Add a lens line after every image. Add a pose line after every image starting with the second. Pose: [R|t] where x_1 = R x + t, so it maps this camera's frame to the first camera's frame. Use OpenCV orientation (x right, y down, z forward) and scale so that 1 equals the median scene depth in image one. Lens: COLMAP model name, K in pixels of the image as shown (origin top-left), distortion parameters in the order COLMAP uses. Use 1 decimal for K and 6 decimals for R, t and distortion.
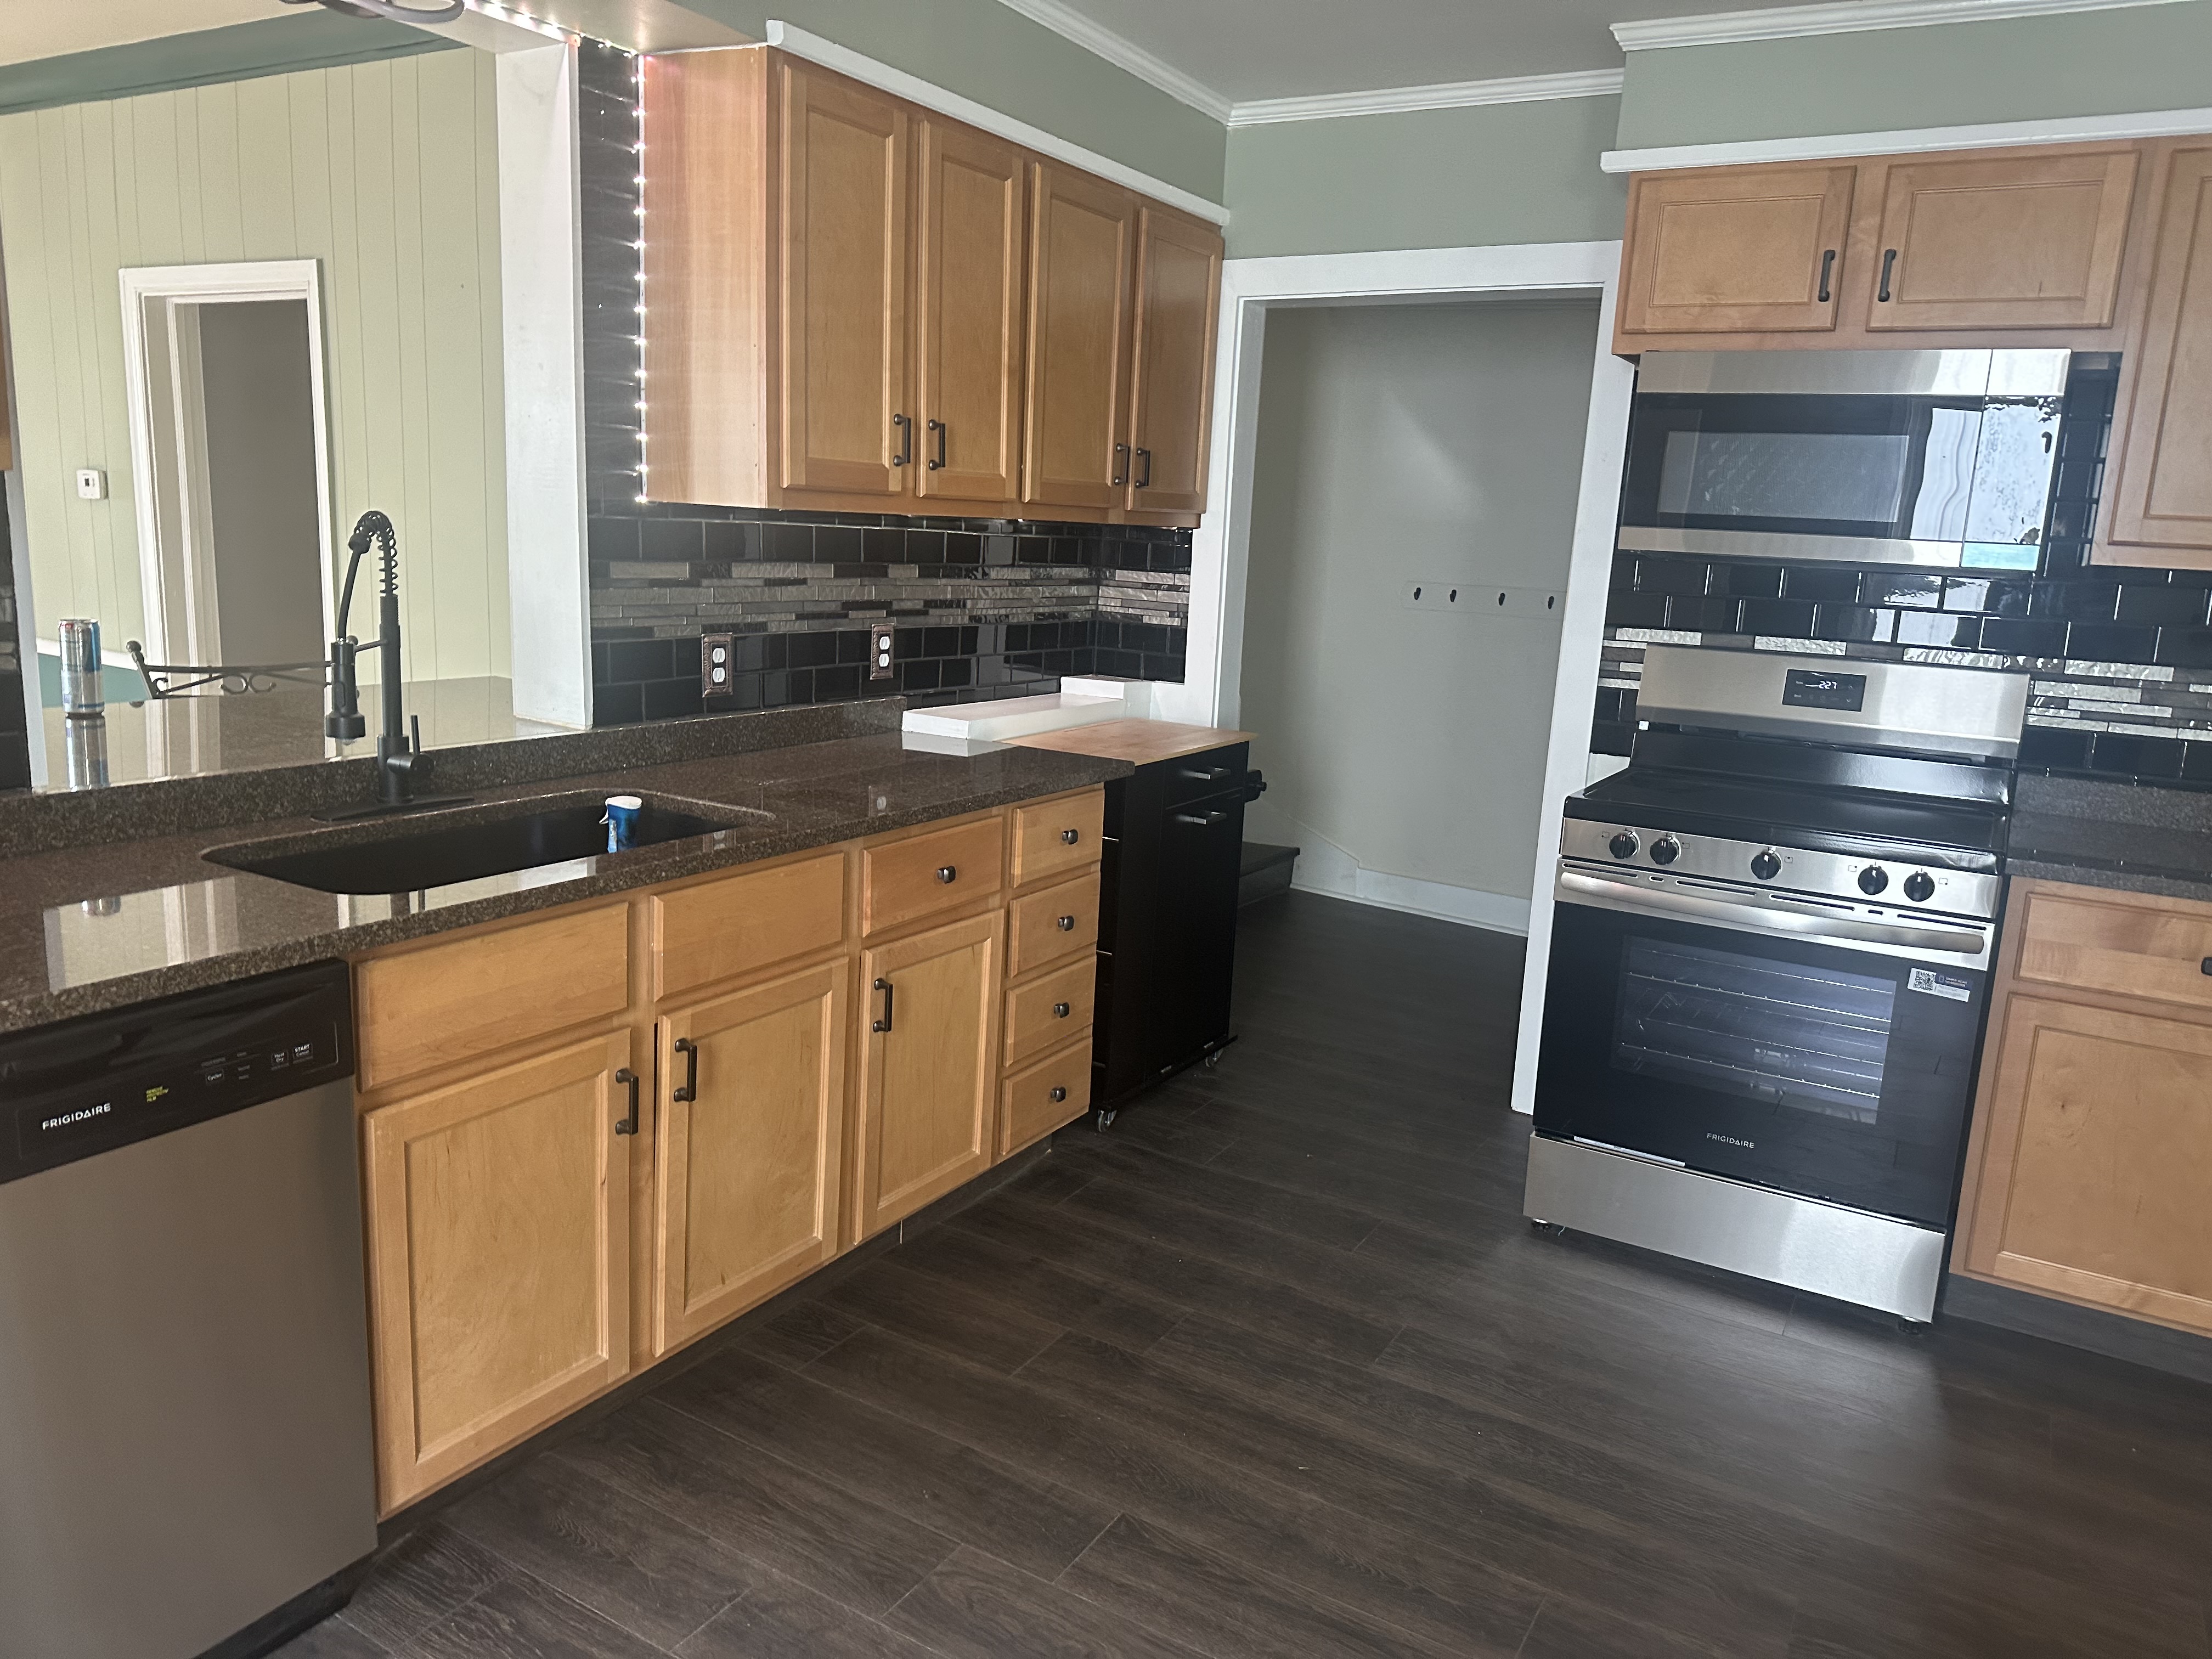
lens RADIAL K [[1567.5, 0, 1105.7], [0, 1567.5, 831.5], [0, 0, 1]] dist [0.026490, -0.019351]
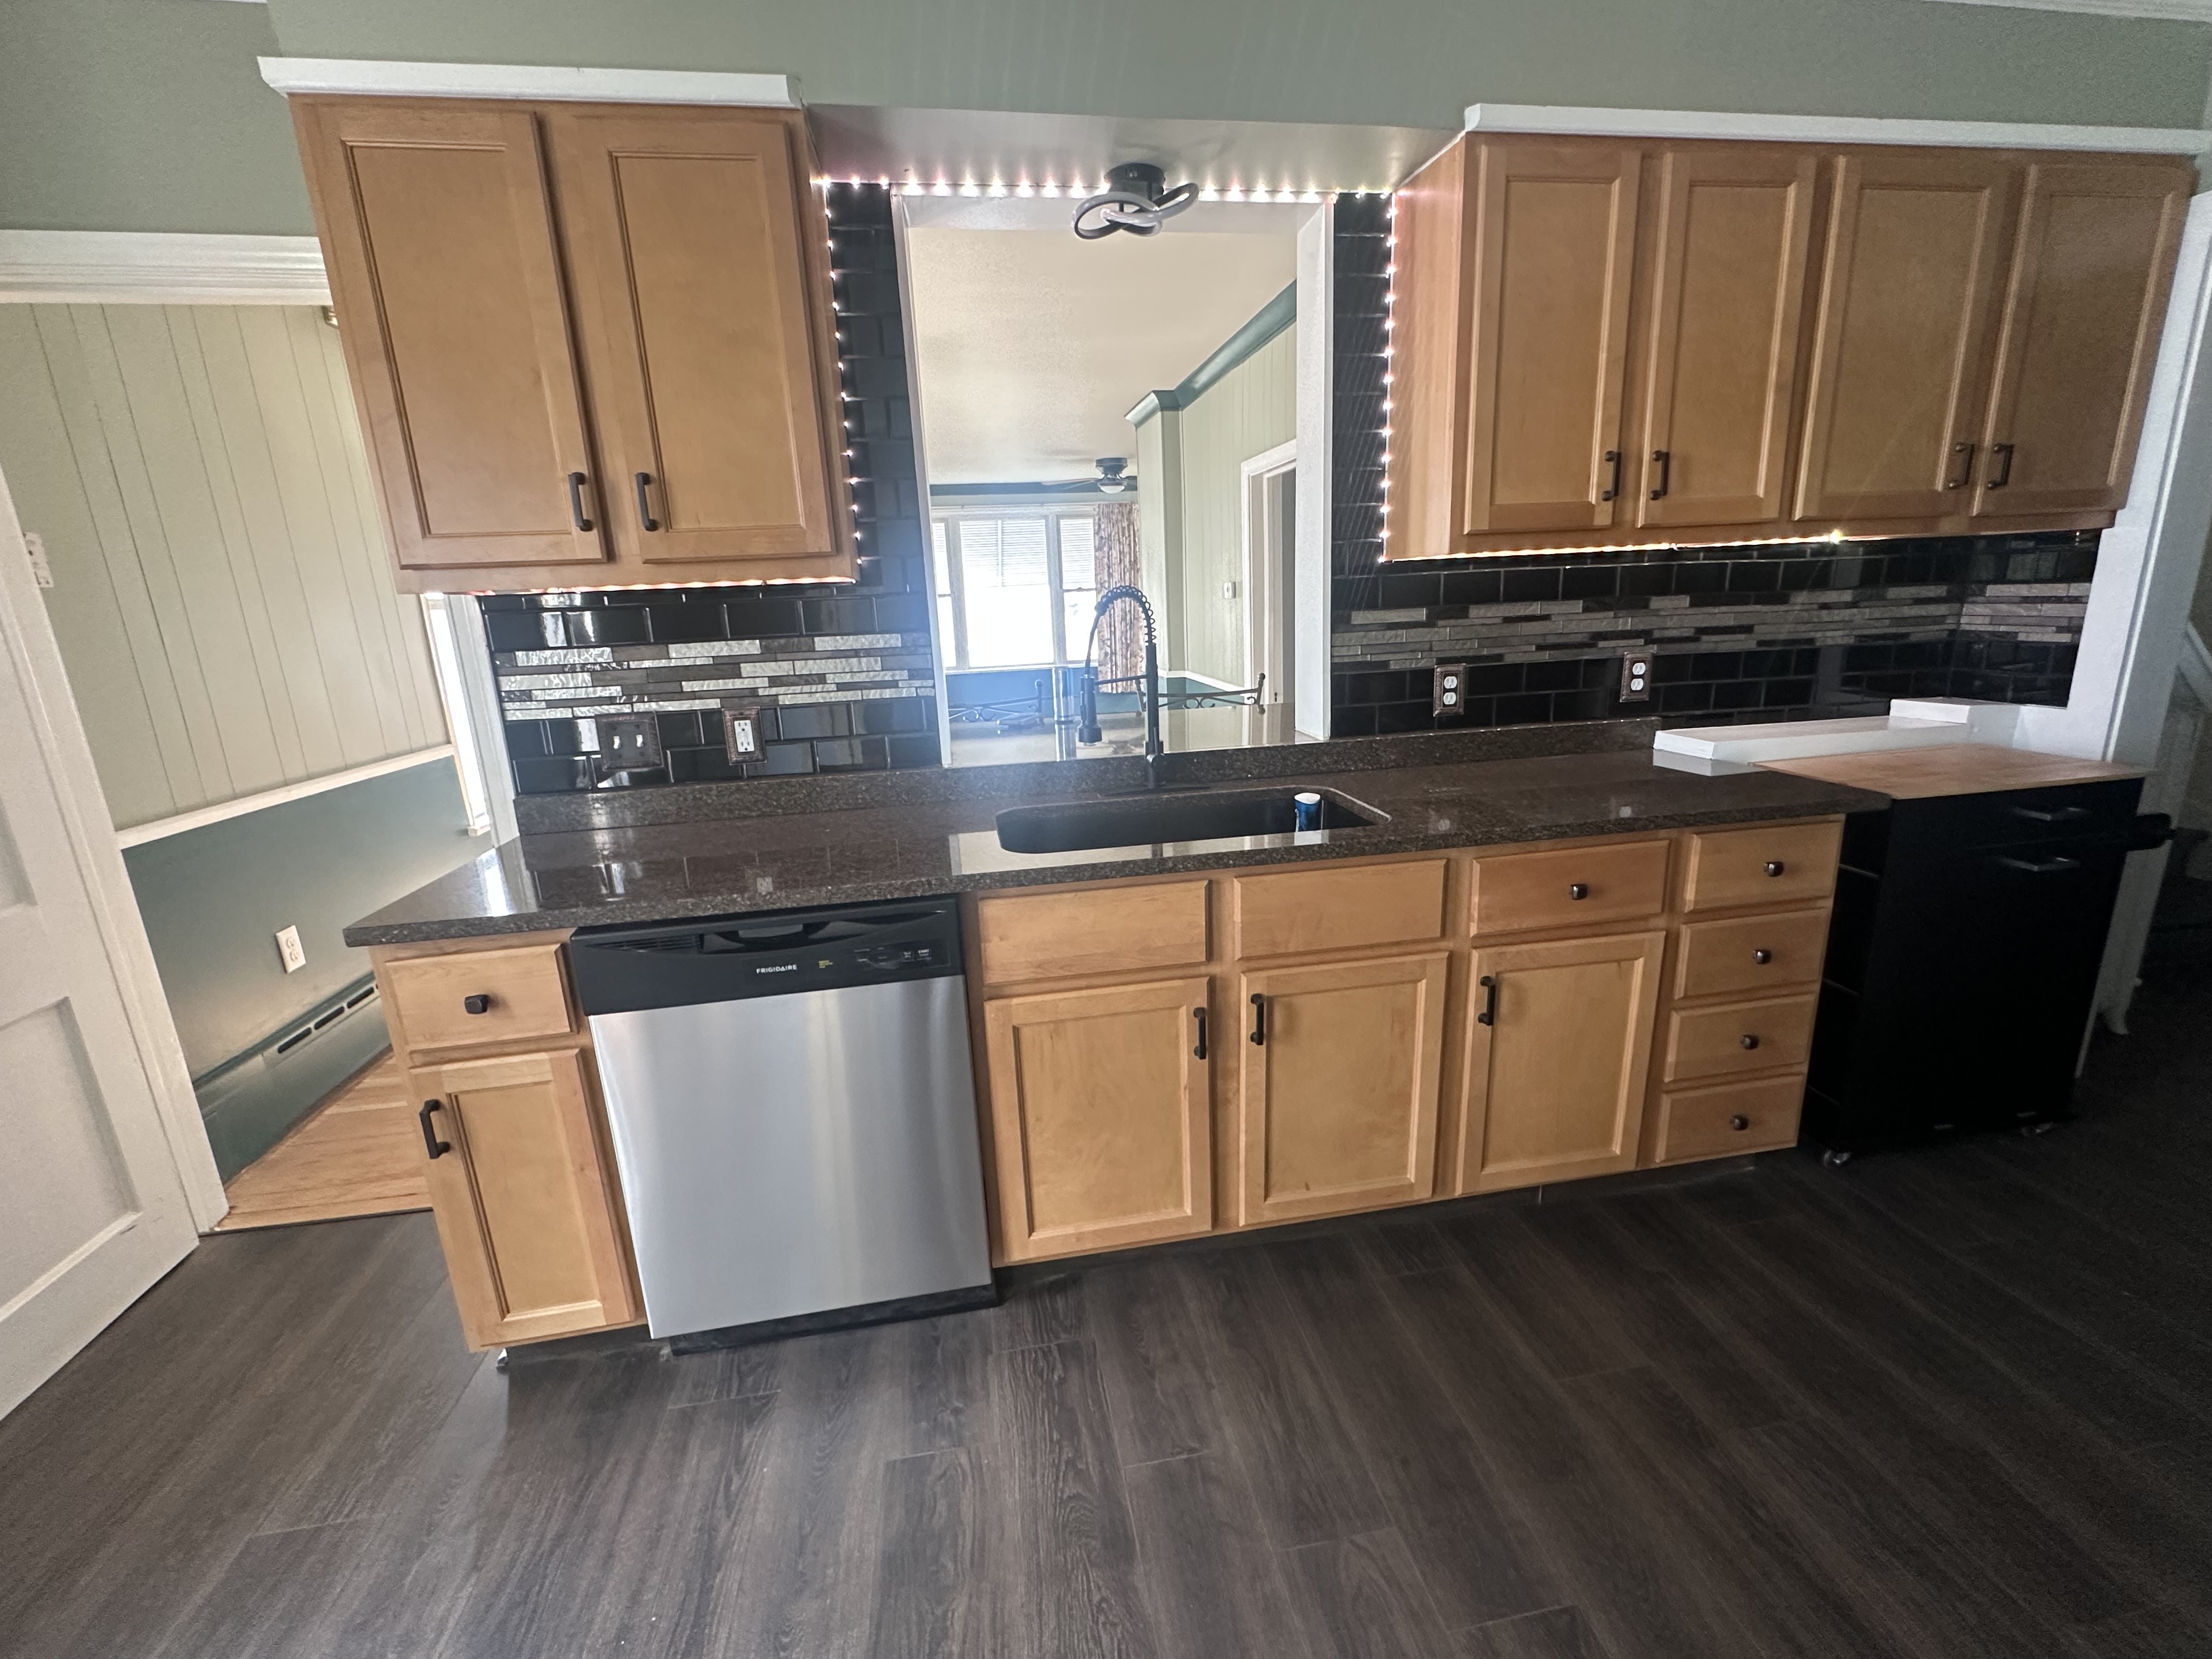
lens RADIAL K [[944.3, 0, 1104.1], [0, 944.3, 830.4], [0, 0, 1]] dist [0.000438, -0.003473]
pose [[0.636052, 0.109694, -0.763809, 0.166827], [-0.075590, 0.993941, 0.079797, -0.037381], [0.767935, 0.006982, 0.640490, 0.338324]]
